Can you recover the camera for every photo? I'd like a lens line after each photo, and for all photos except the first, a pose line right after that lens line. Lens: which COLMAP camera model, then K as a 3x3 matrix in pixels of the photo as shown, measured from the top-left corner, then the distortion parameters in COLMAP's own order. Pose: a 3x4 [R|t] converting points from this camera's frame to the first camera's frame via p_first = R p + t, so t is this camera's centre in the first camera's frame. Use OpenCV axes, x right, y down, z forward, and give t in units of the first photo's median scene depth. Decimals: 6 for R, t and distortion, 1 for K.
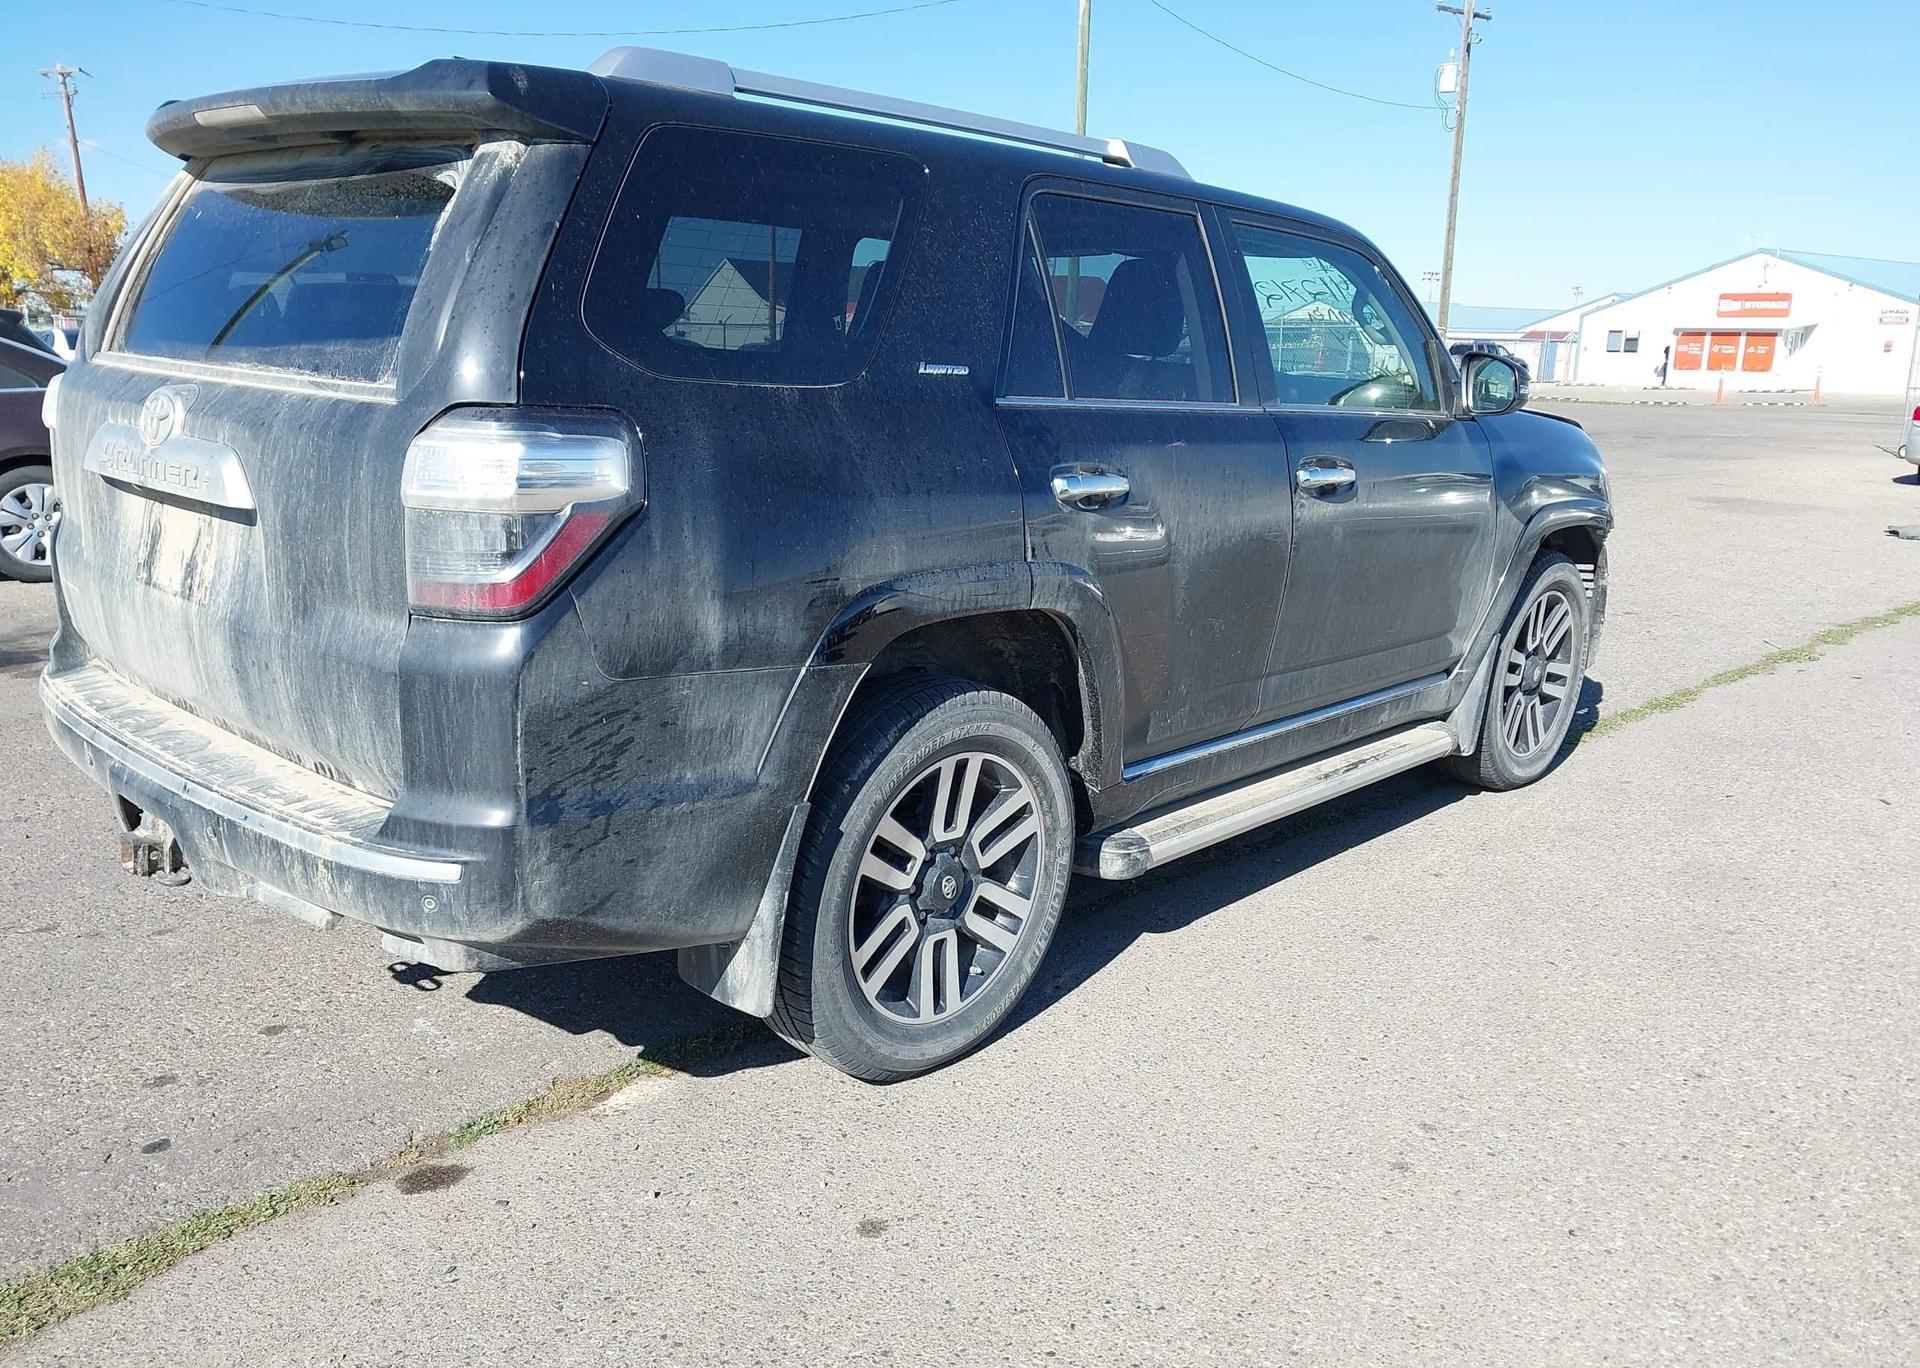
lens RADIAL K [[1537.4, 0, 961.4], [0, 1537.4, 697.2], [0, 0, 1]] dist [0.028176, -0.034284]
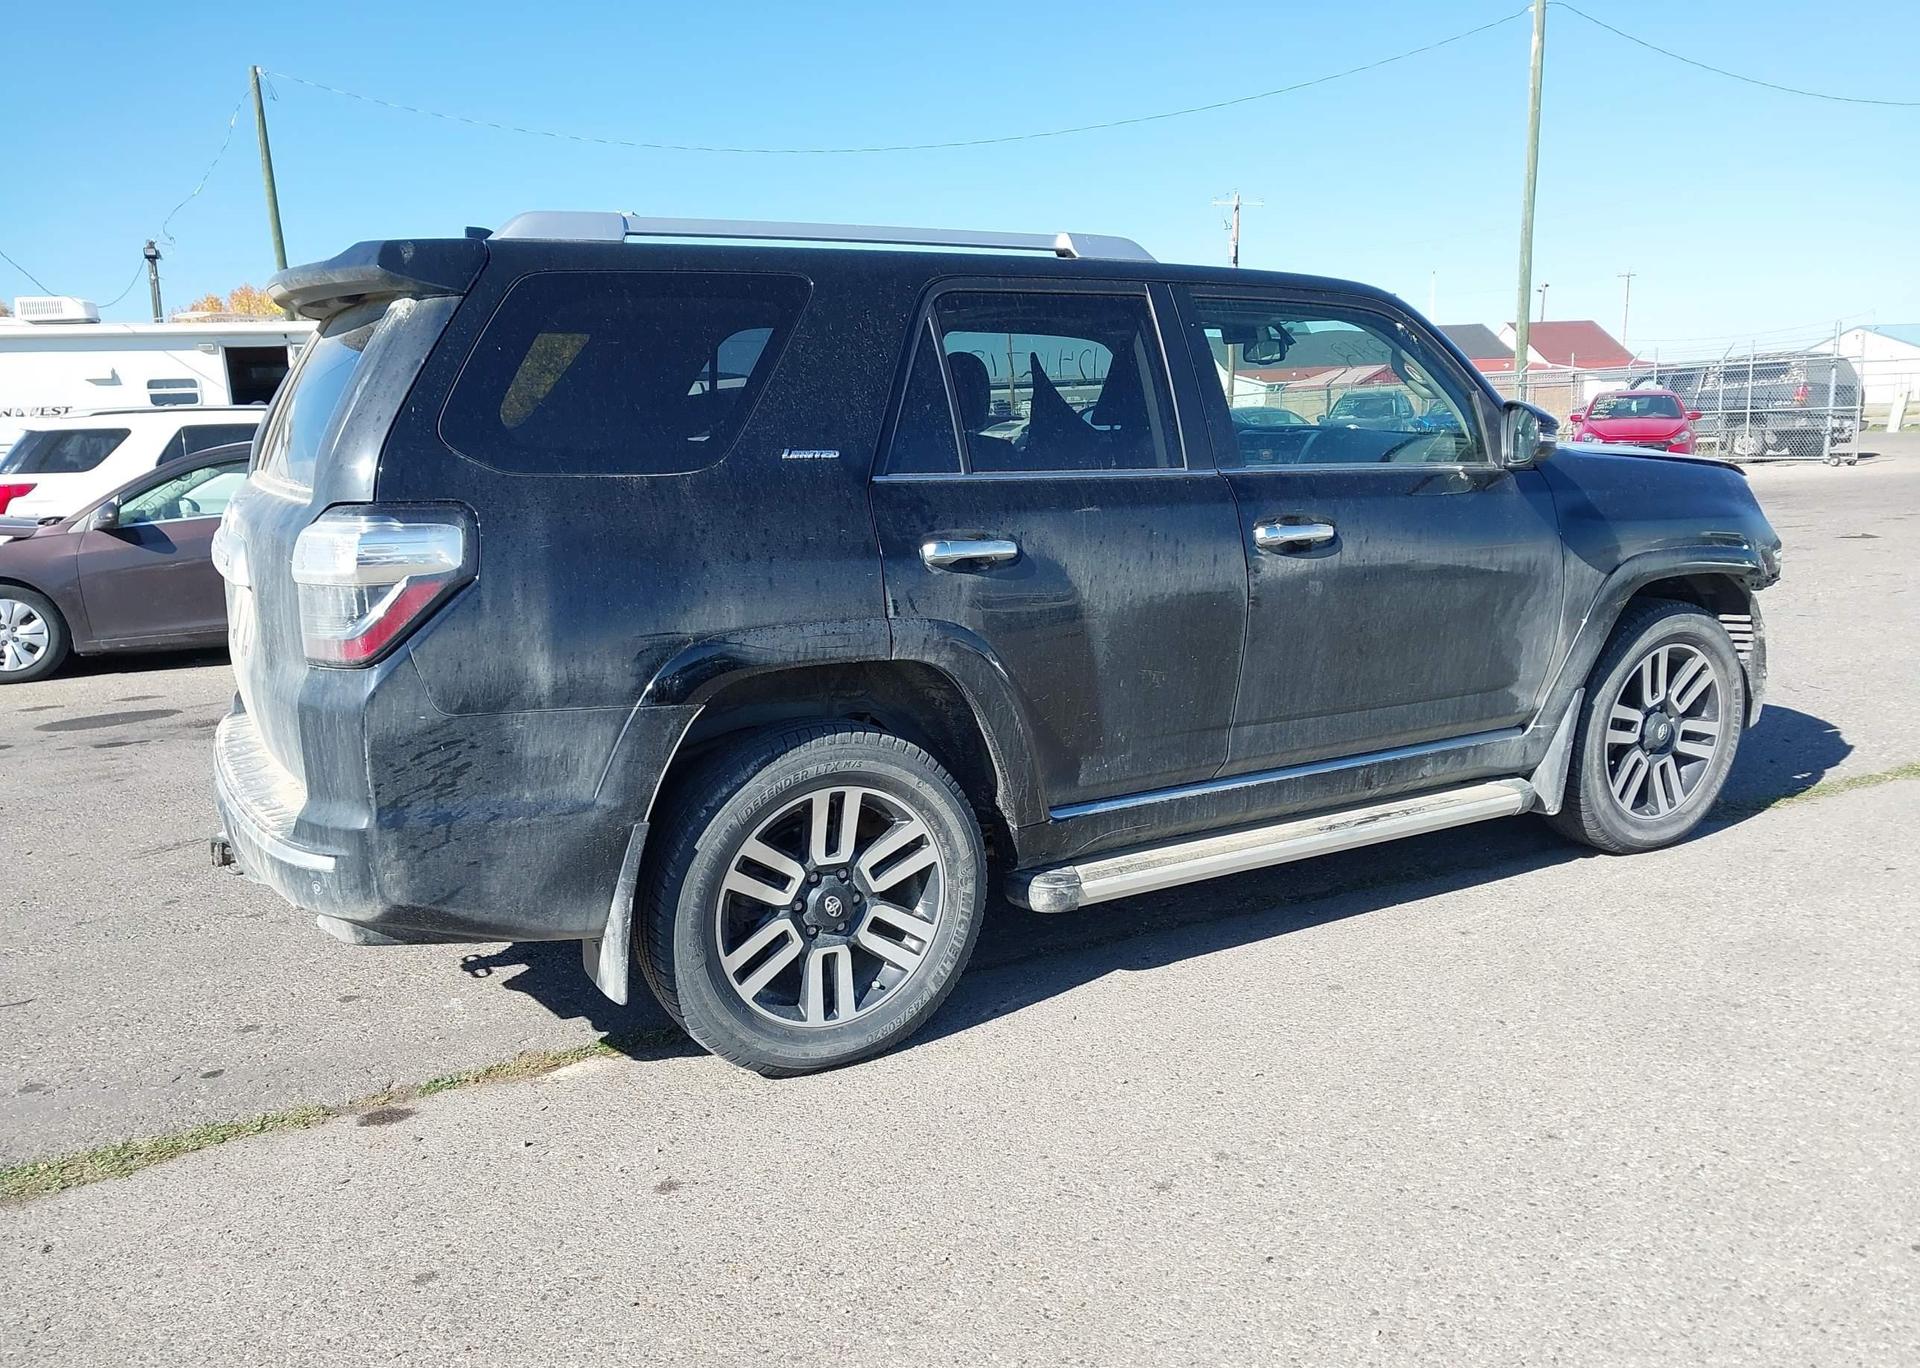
lens RADIAL K [[1537.4, 0, 966.8], [0, 1537.4, 688.5], [0, 0, 1]] dist [0.028176, -0.034284]
pose [[0.950307, -0.000312, -0.311314, 0.454003], [-0.014870, 0.998813, -0.046393, 0.015036], [0.310959, 0.048717, 0.949174, -0.051725]]
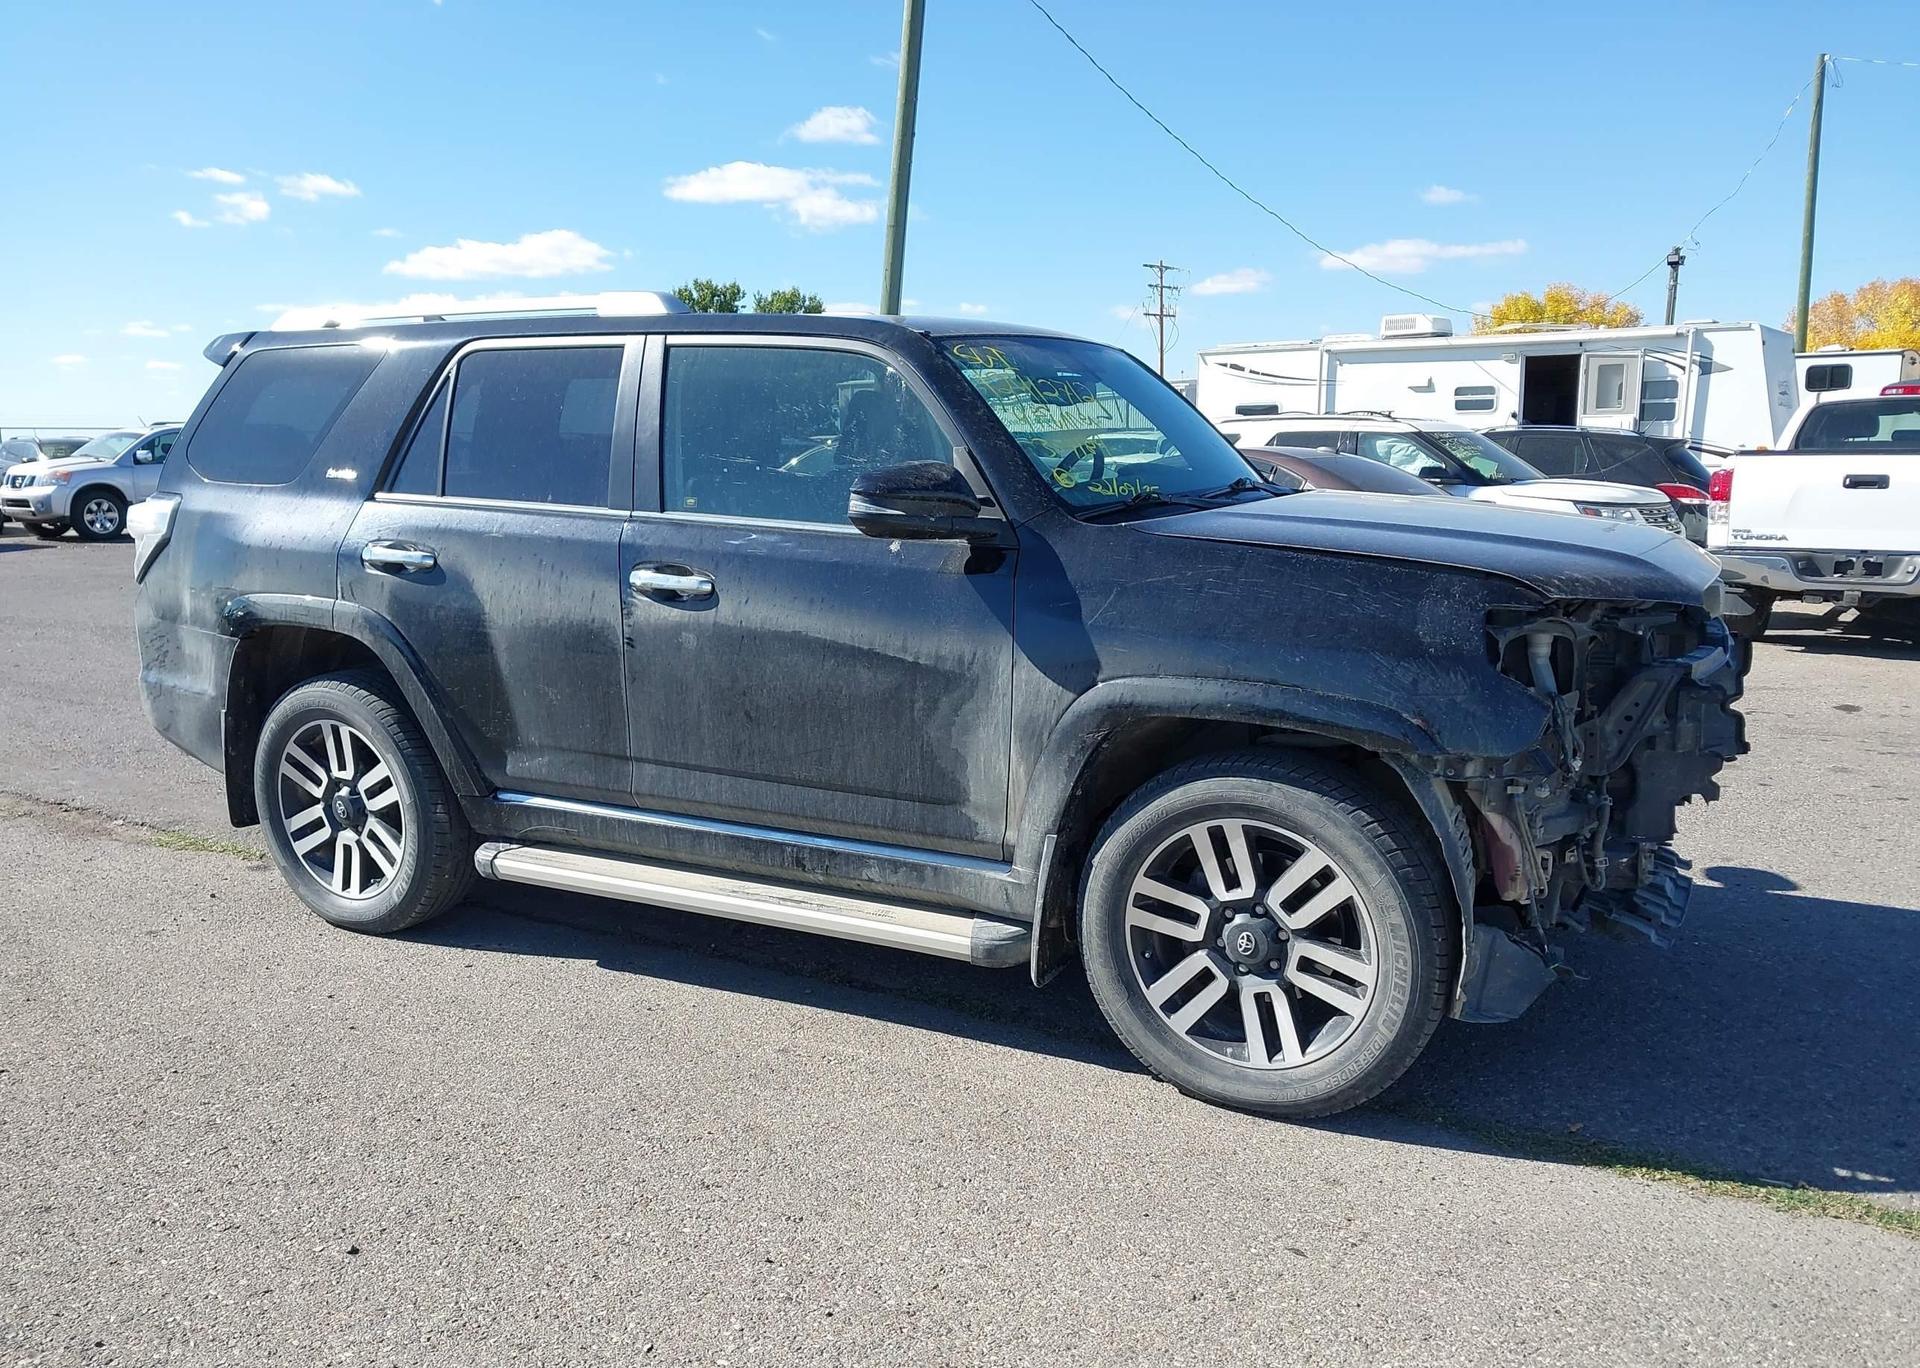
lens RADIAL K [[1537.4, 0, 968.8], [0, 1537.4, 681.7], [0, 0, 1]] dist [0.028176, -0.034284]
pose [[0.239860, 0.125900, -0.962609, 1.662469], [-0.210605, 0.974690, 0.075003, -0.255757], [0.947688, 0.184741, 0.260304, 1.212966]]
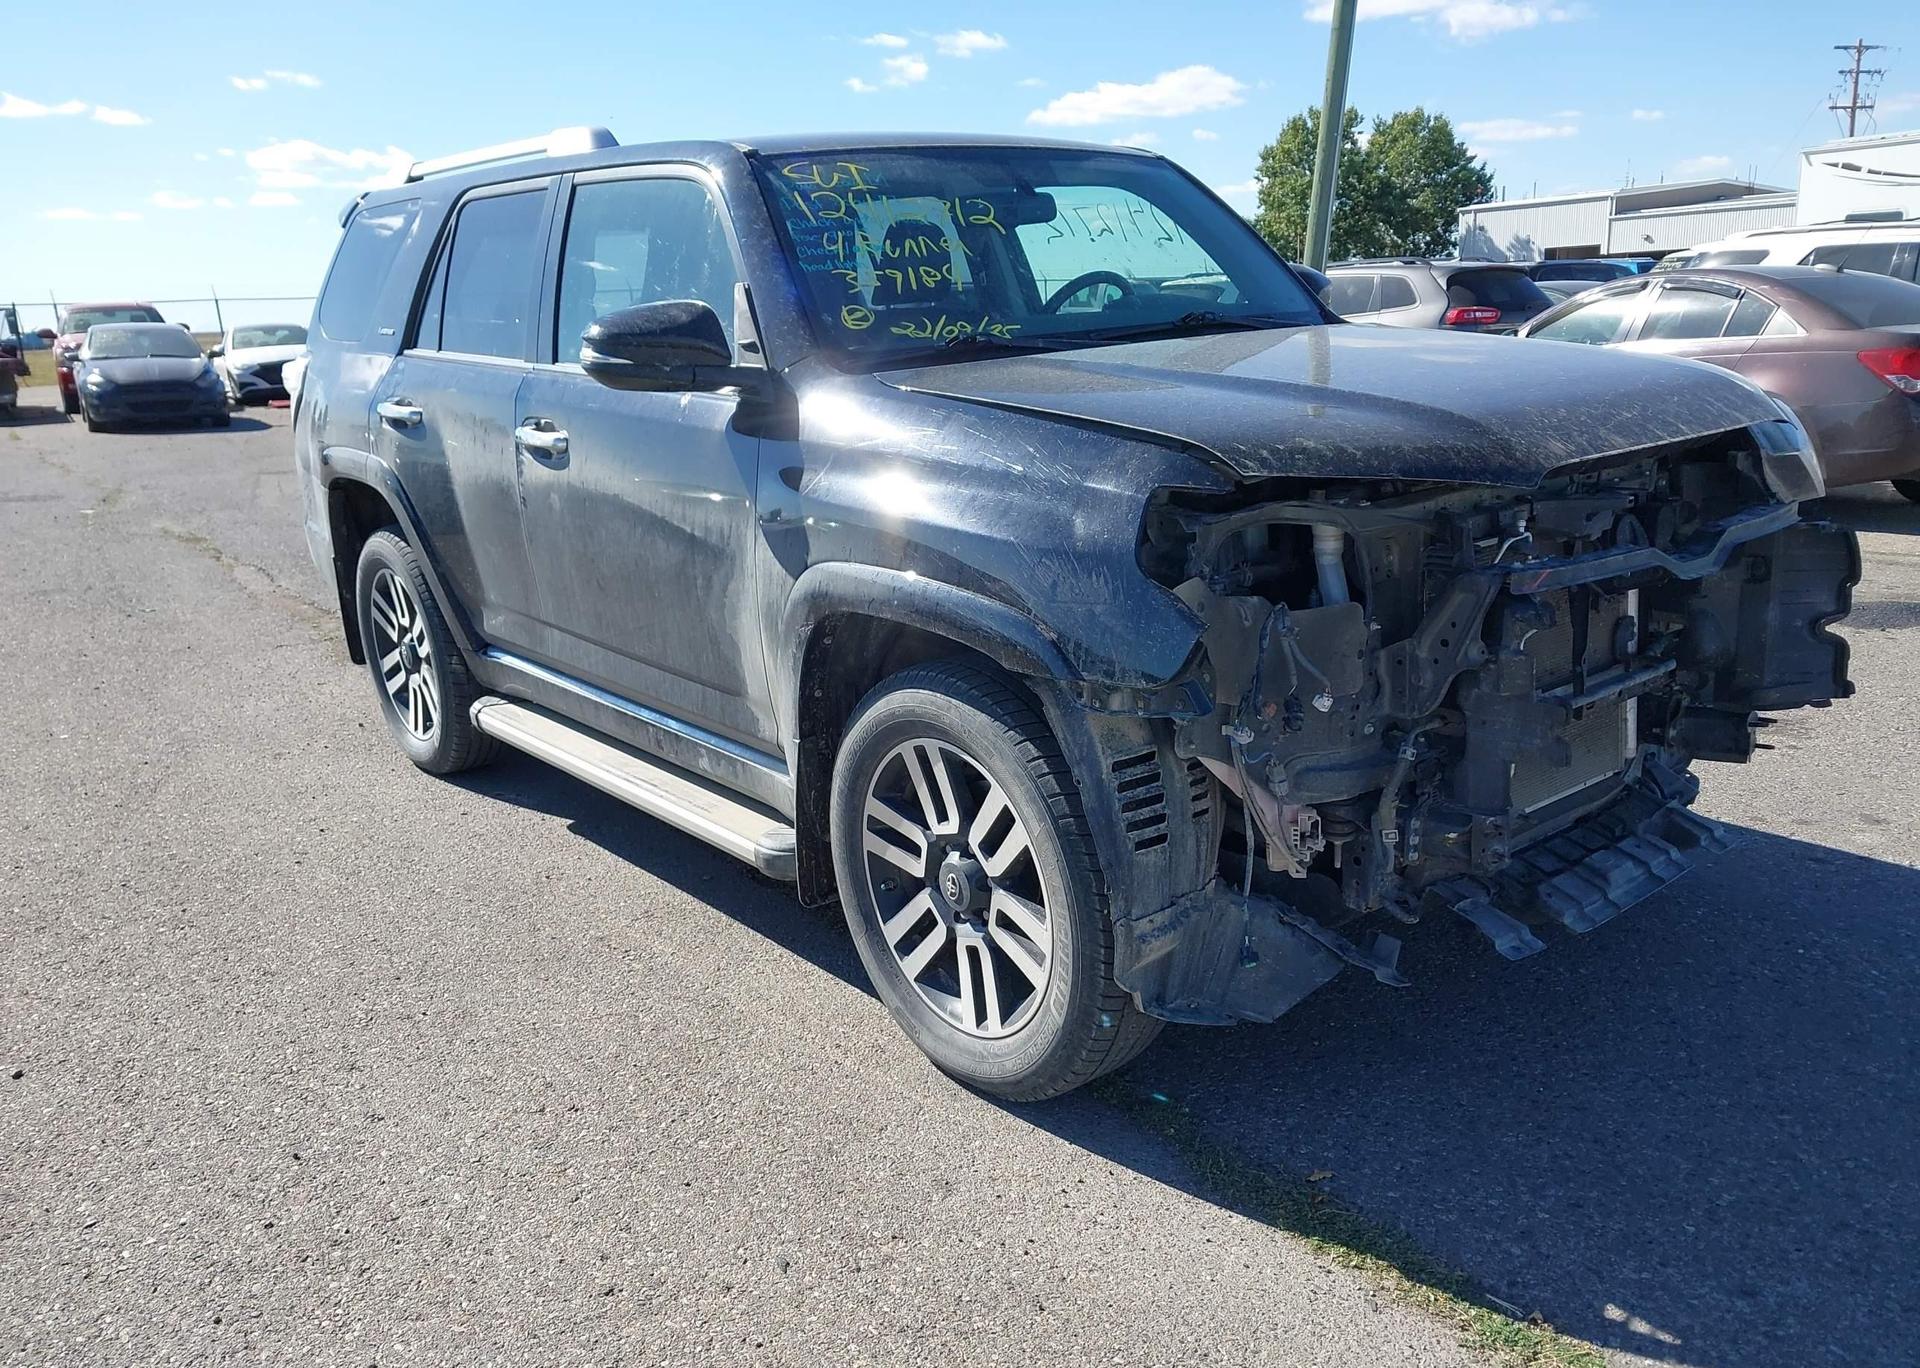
lens RADIAL K [[1537.4, 0, 969.9], [0, 1537.4, 696.5], [0, 0, 1]] dist [0.028176, -0.034284]
pose [[-0.151554, 0.232048, -0.960825, 1.519772], [-0.193440, 0.946295, 0.259051, -0.381691], [0.969336, 0.225122, -0.098528, 1.811287]]
